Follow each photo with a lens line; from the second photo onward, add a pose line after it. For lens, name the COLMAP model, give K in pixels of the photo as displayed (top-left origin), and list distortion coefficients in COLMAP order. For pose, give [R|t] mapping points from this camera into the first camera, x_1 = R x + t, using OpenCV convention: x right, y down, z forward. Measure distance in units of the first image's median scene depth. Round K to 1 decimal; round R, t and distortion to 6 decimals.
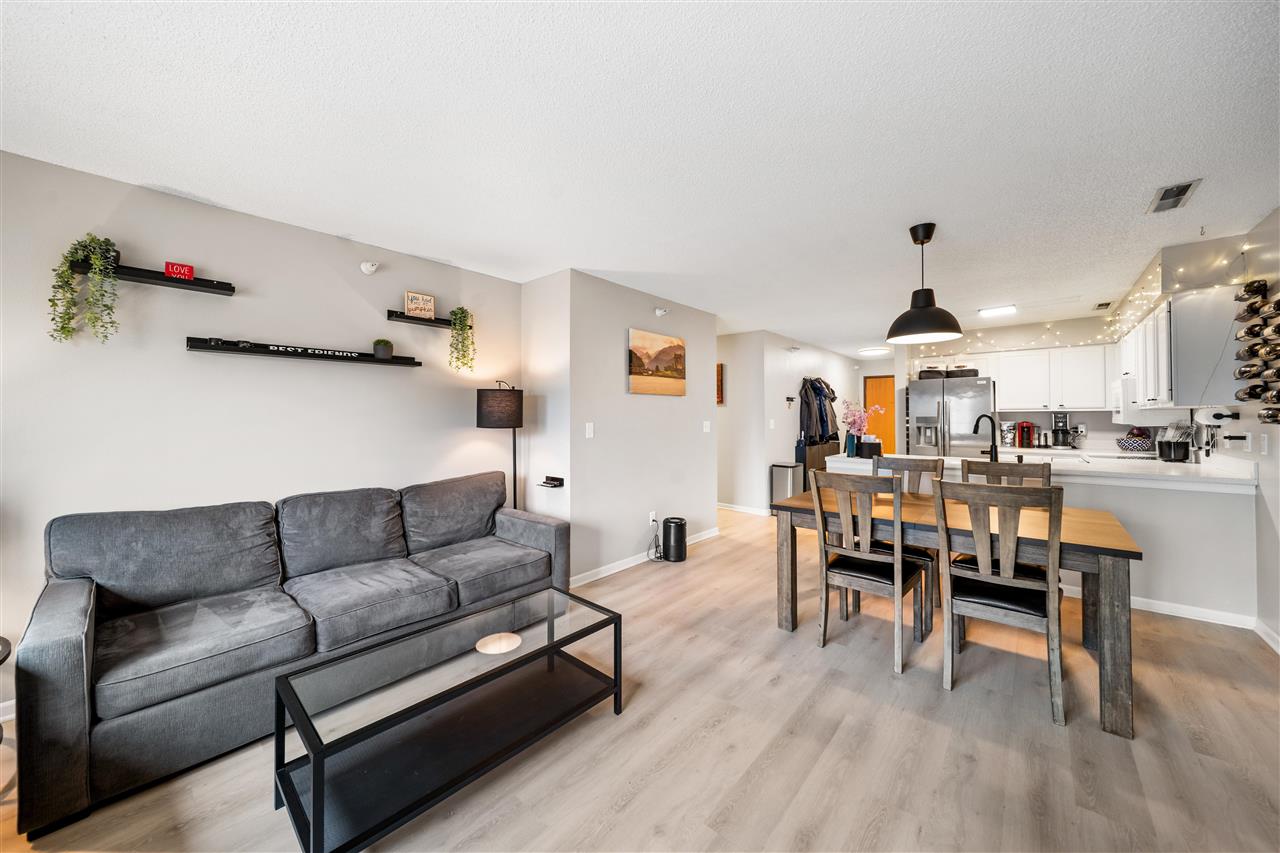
lens RADIAL K [[451.6, 0, 631.7], [0, 451.6, 417.2], [0, 0, 1]] dist [-0.001206, -0.000412]
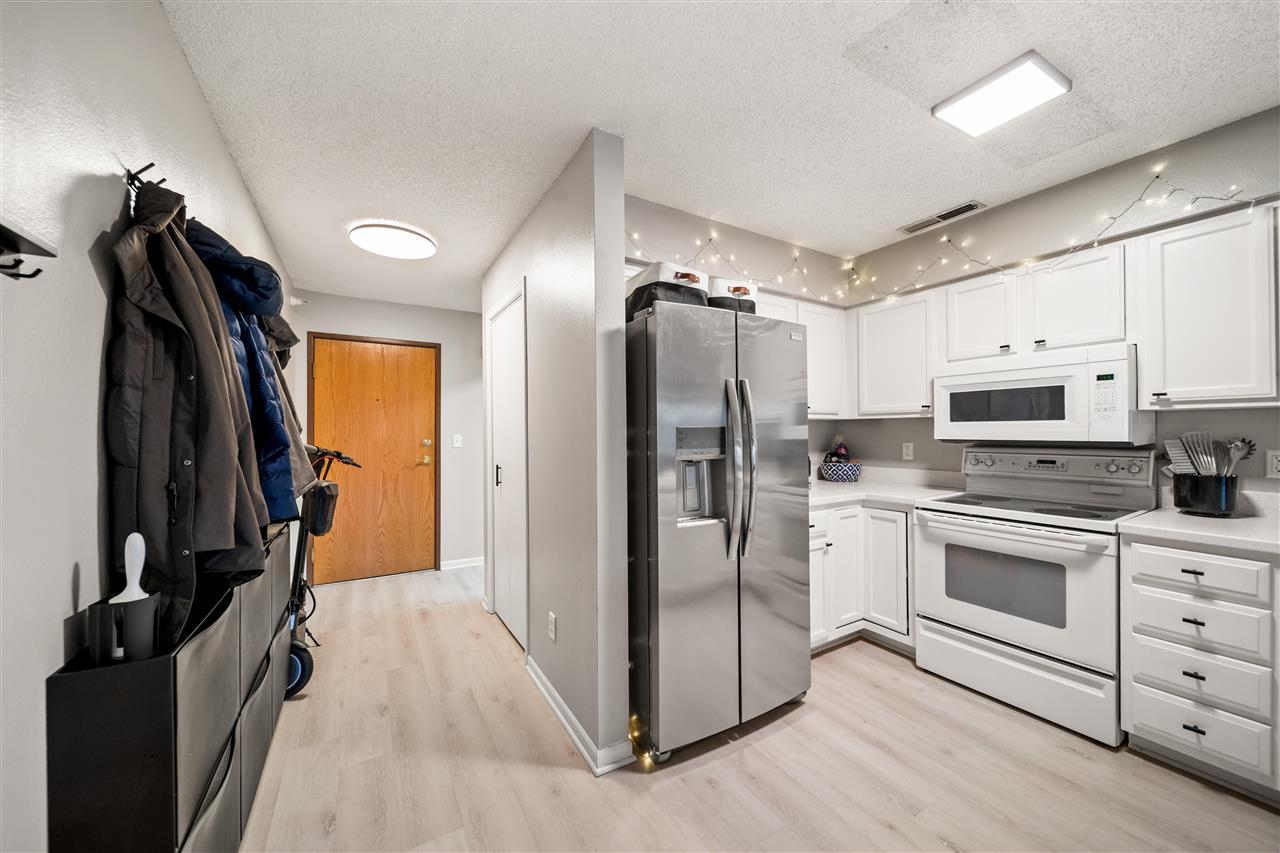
lens RADIAL K [[456.6, 0, 635.1], [0, 456.6, 428.5], [0, 0, 1]] dist [-0.002707, -0.000065]
pose [[0.306157, 0.008136, 0.951946, 0.610940], [0.003797, 0.999945, -0.009767, 0.005833], [-0.951974, 0.006605, 0.306109, 1.683984]]
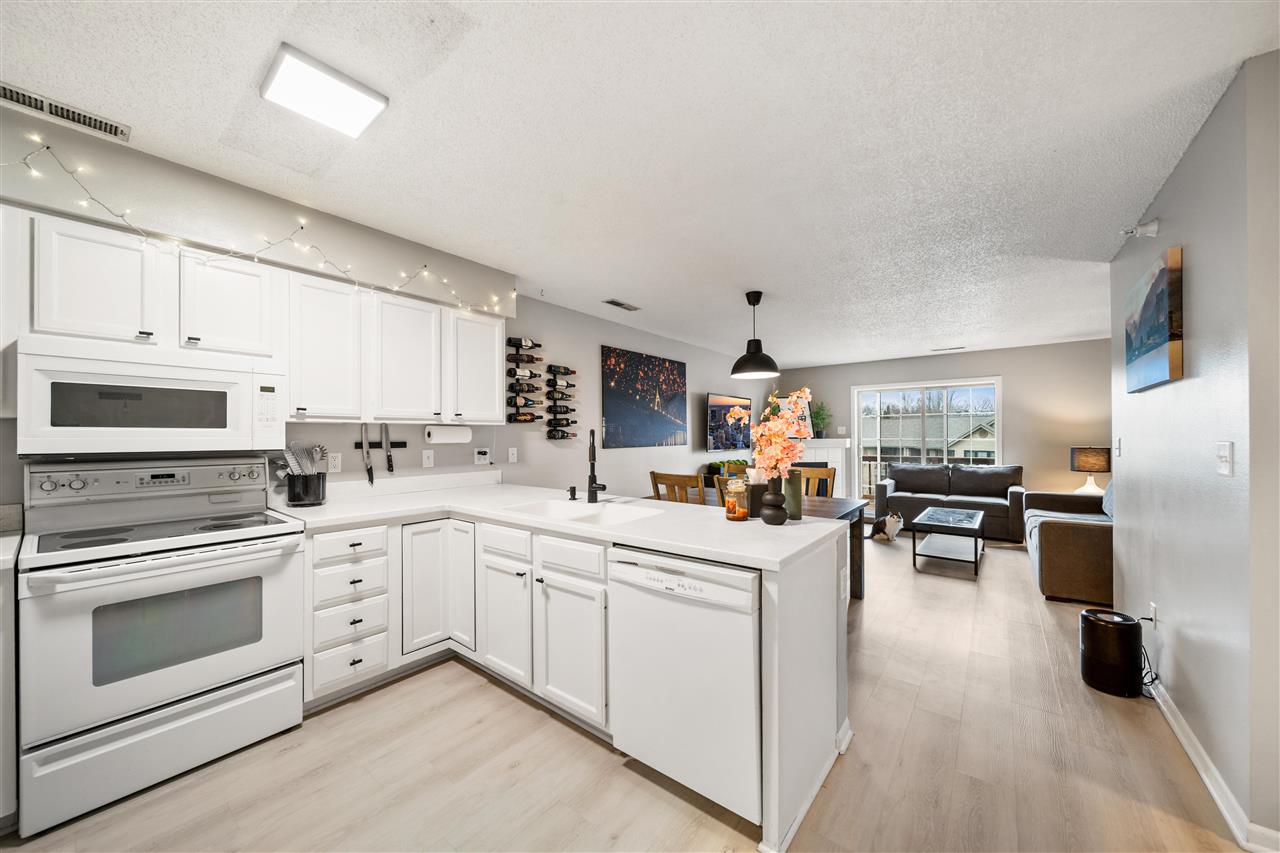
lens RADIAL K [[458.9, 0, 628.1], [0, 458.9, 432.4], [0, 0, 1]] dist [-0.000530, -0.000200]
pose [[-0.998887, 0.006790, -0.046674, 0.899254], [0.007205, 0.999936, -0.008740, 0.004471], [0.046611, -0.009067, -0.998872, 1.944961]]
